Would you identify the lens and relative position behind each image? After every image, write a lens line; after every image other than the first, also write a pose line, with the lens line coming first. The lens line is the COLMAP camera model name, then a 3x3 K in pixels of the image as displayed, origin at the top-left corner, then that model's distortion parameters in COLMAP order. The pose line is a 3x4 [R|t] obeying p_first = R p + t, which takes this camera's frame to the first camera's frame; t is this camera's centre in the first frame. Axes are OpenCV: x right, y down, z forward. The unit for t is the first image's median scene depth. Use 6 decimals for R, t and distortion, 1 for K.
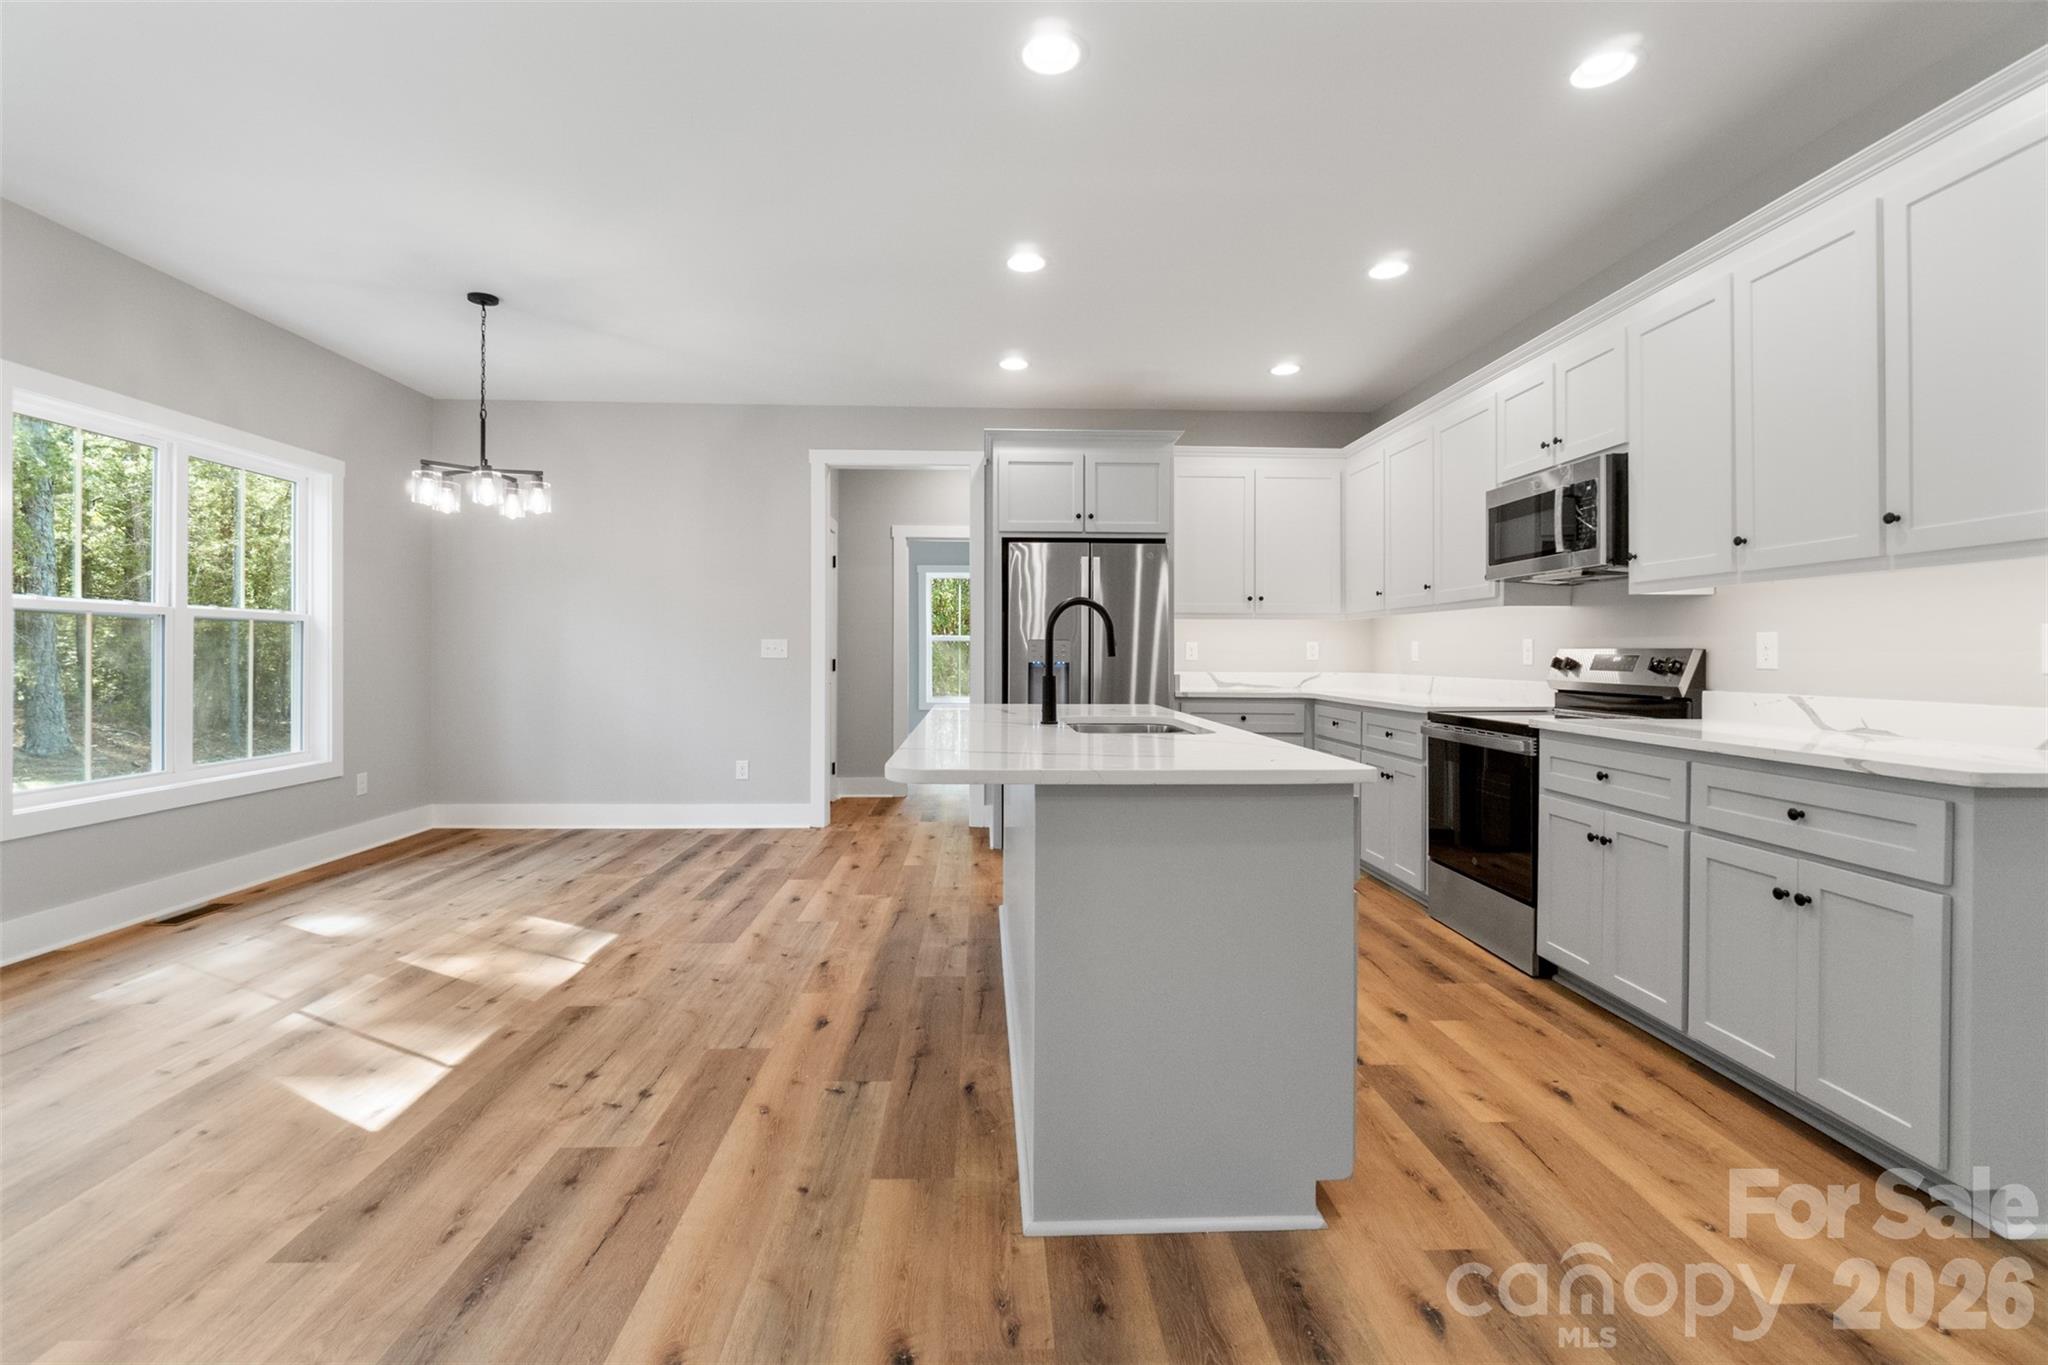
lens RADIAL K [[893.5, 0, 1034.1], [0, 893.5, 657.3], [0, 0, 1]] dist [-0.008646, 0.001750]
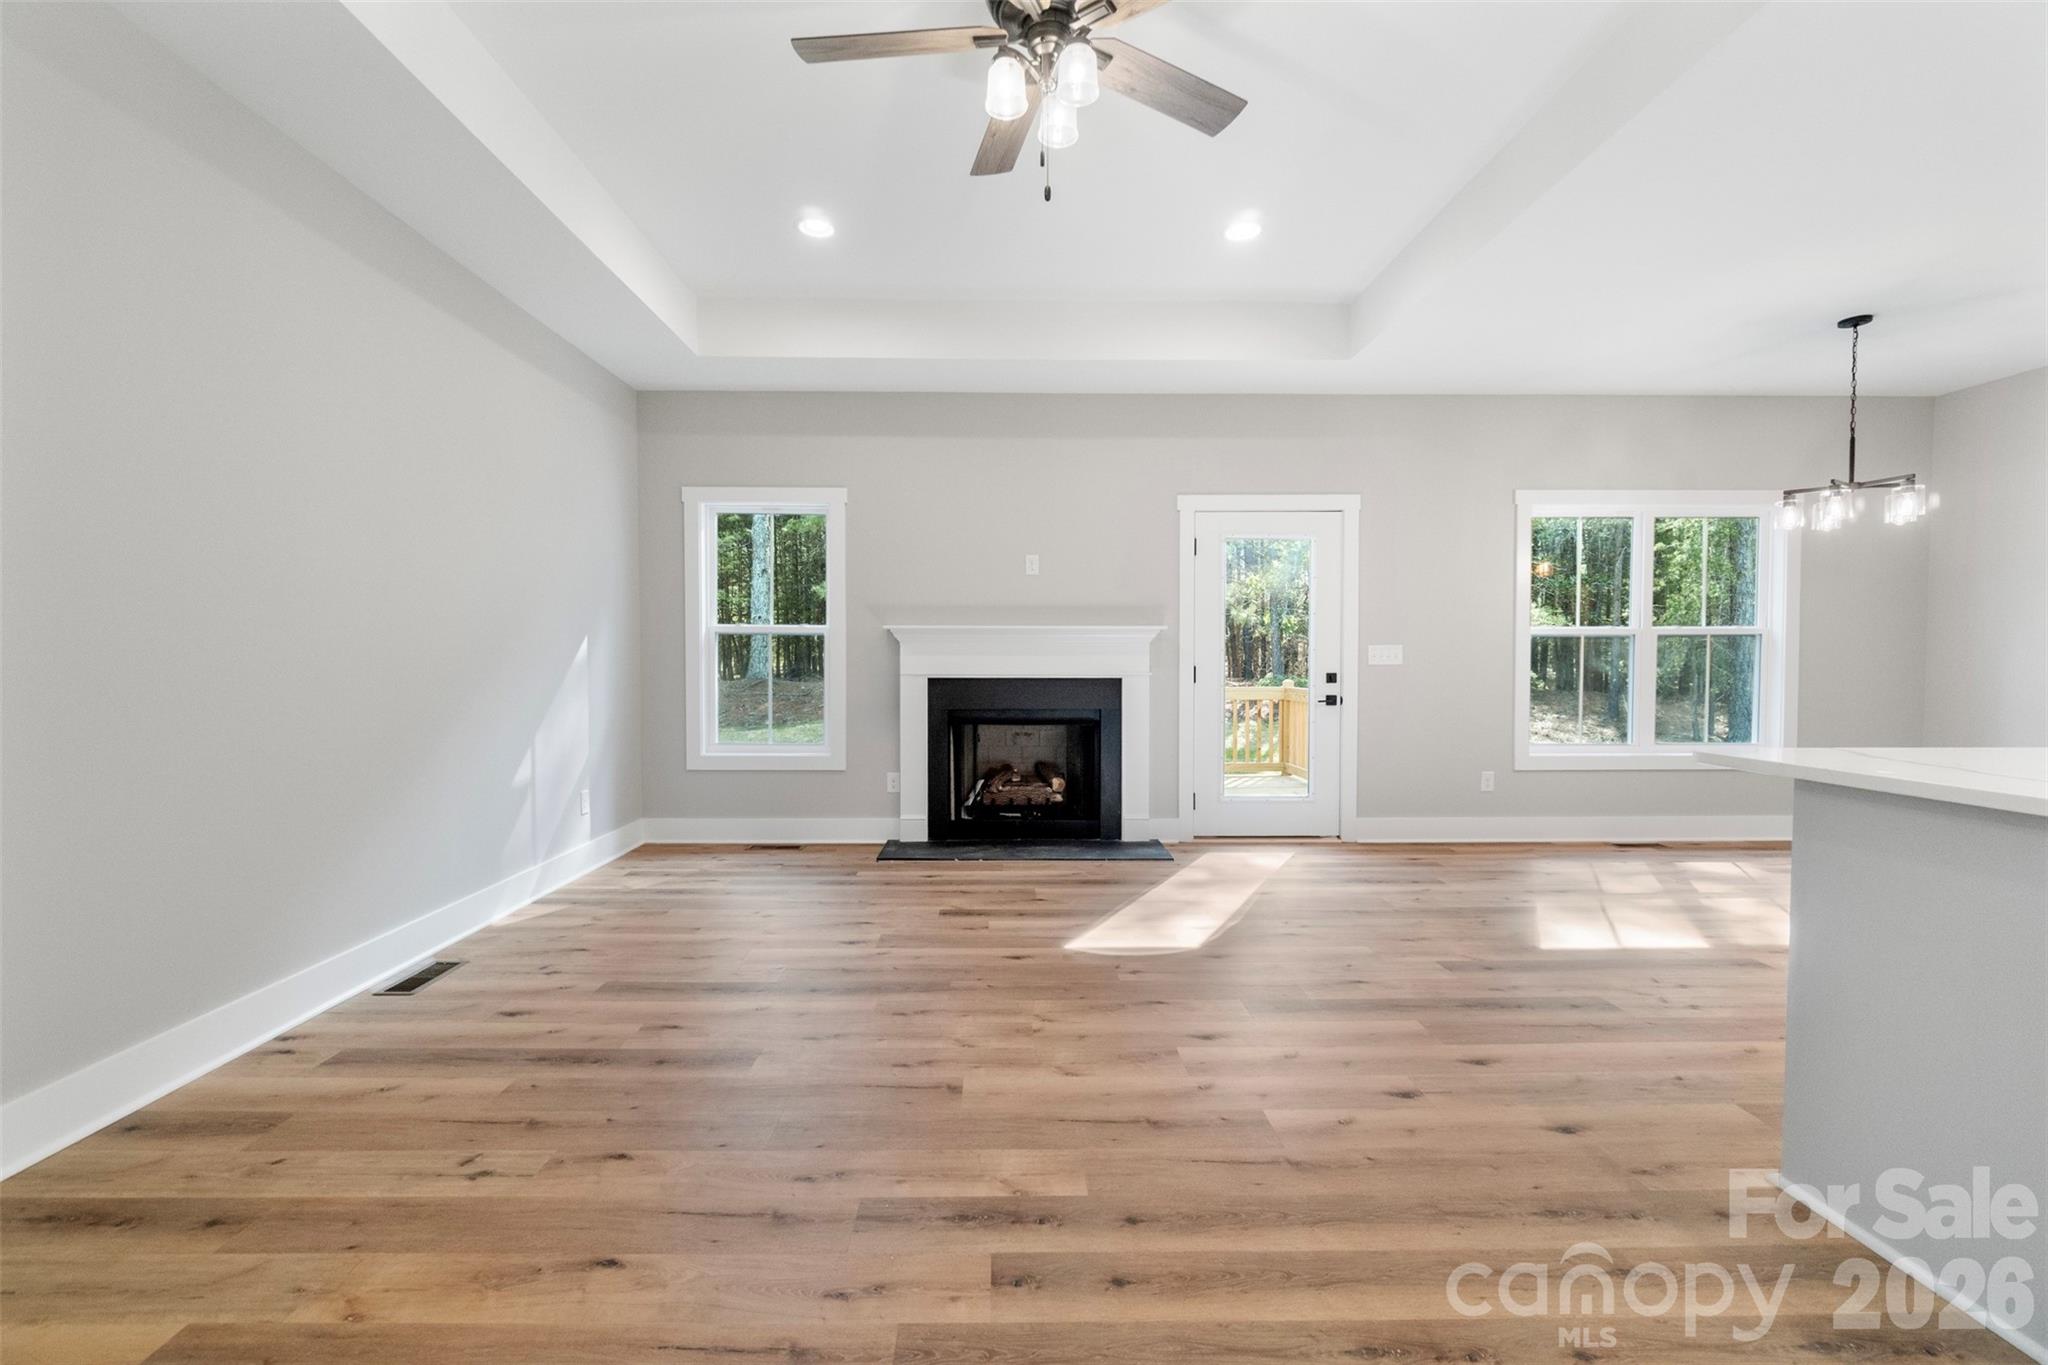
lens RADIAL K [[893.5, 0, 1003.8], [0, 893.5, 684.8], [0, 0, 1]] dist [-0.008646, 0.001750]
pose [[-0.034267, 0.022068, -0.999169, 0.504312], [-0.002925, 0.999750, 0.022181, 0.005221], [0.999408, 0.003683, -0.034193, 0.037591]]
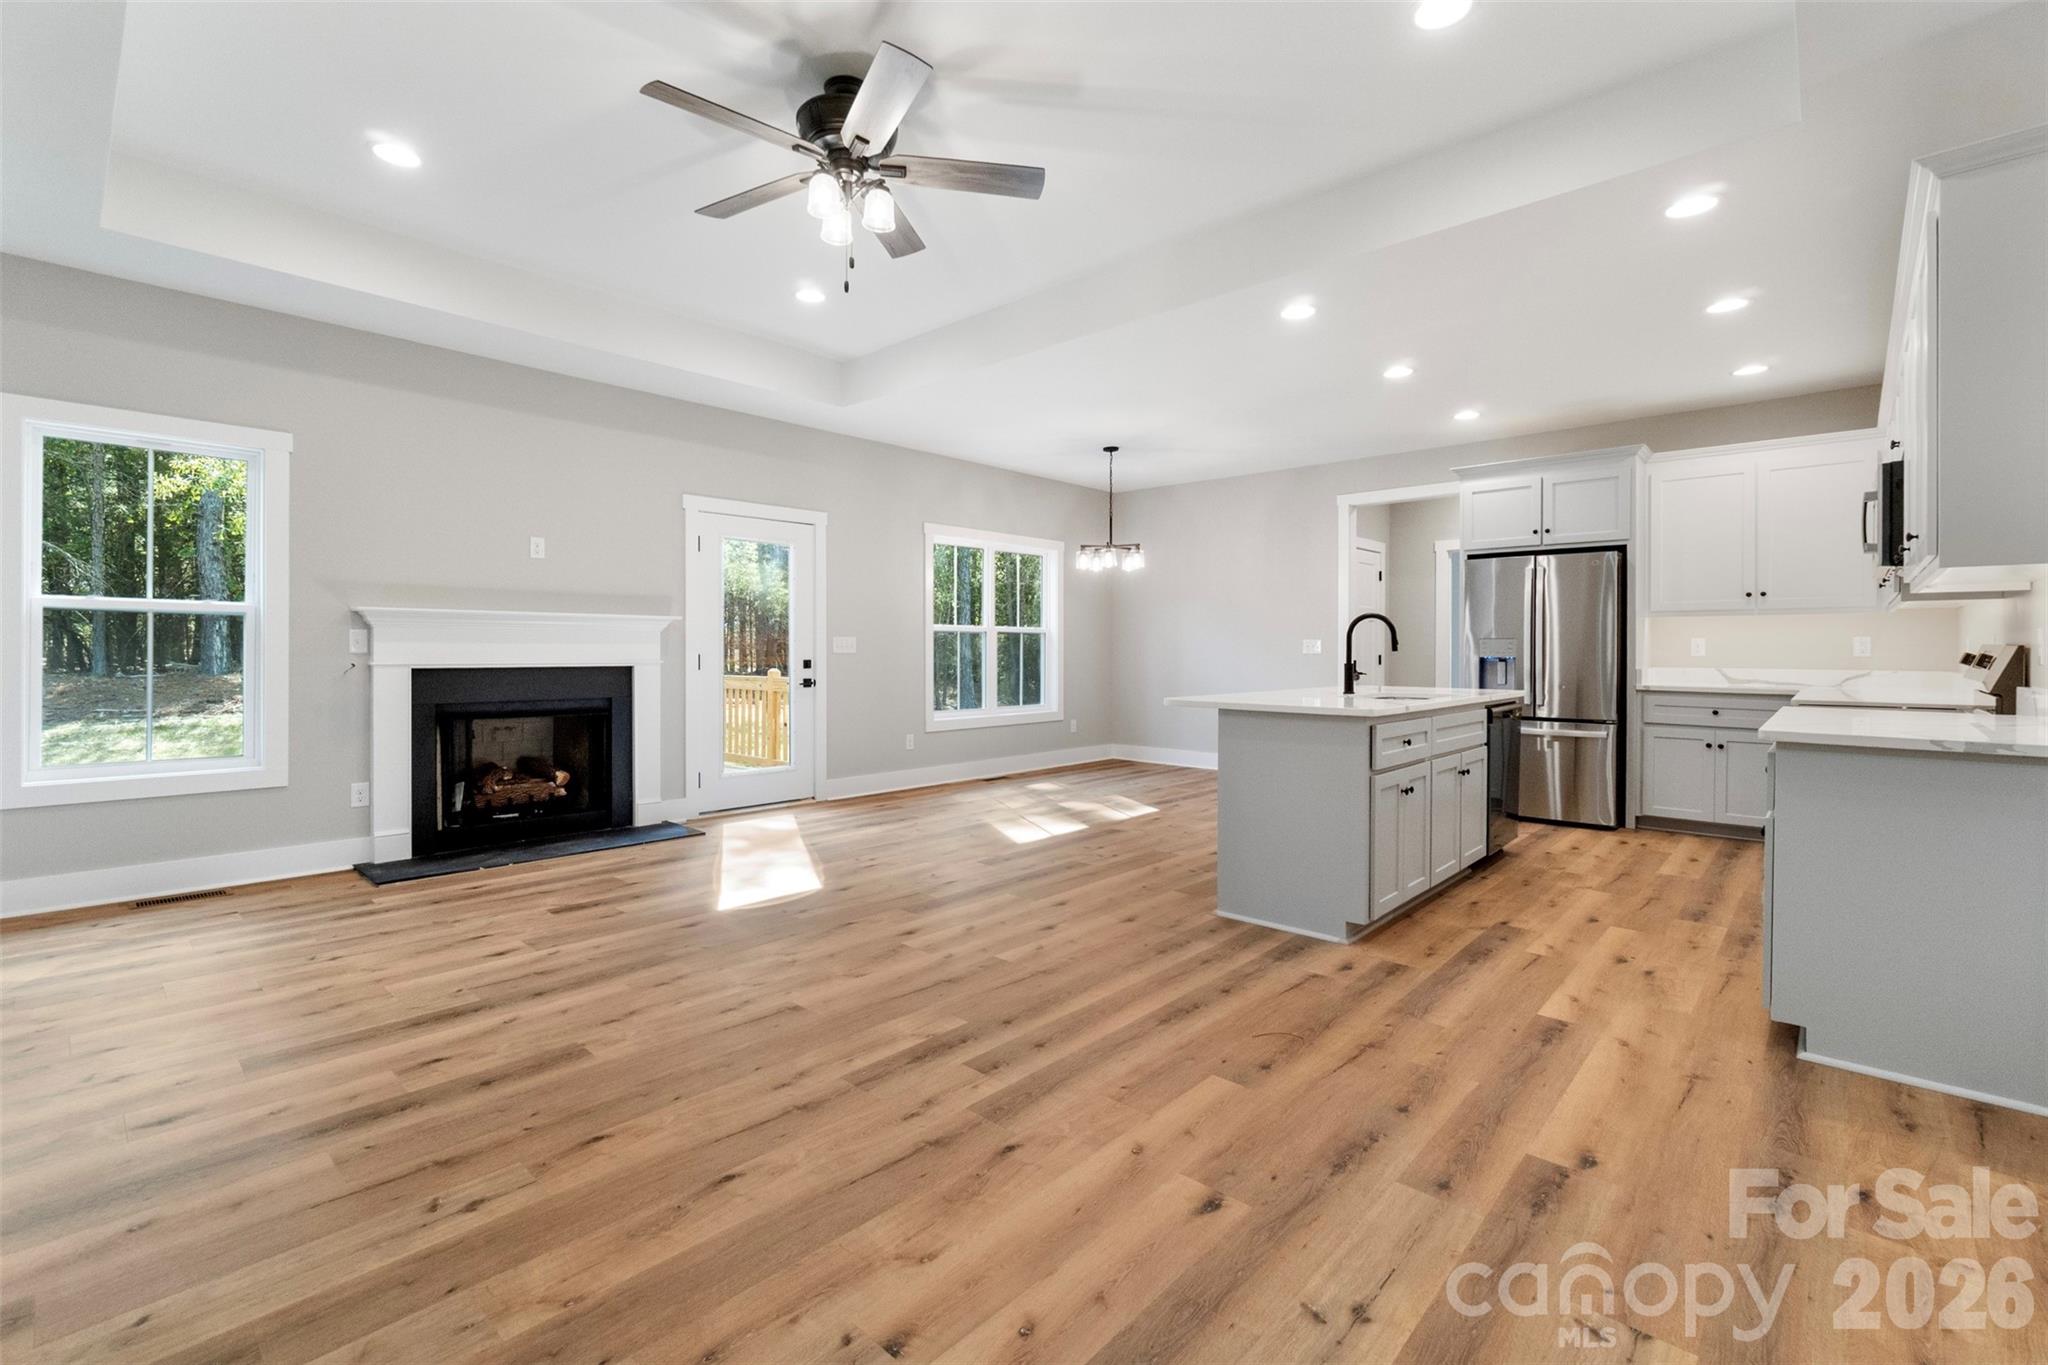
lens RADIAL K [[893.5, 0, 1025.8], [0, 893.5, 656.9], [0, 0, 1]] dist [-0.008646, 0.001750]
pose [[0.707361, 0.003688, -0.706843, 0.550909], [-0.002556, 0.999993, 0.002660, 0.004801], [0.706848, -0.000074, 0.707366, -0.398582]]
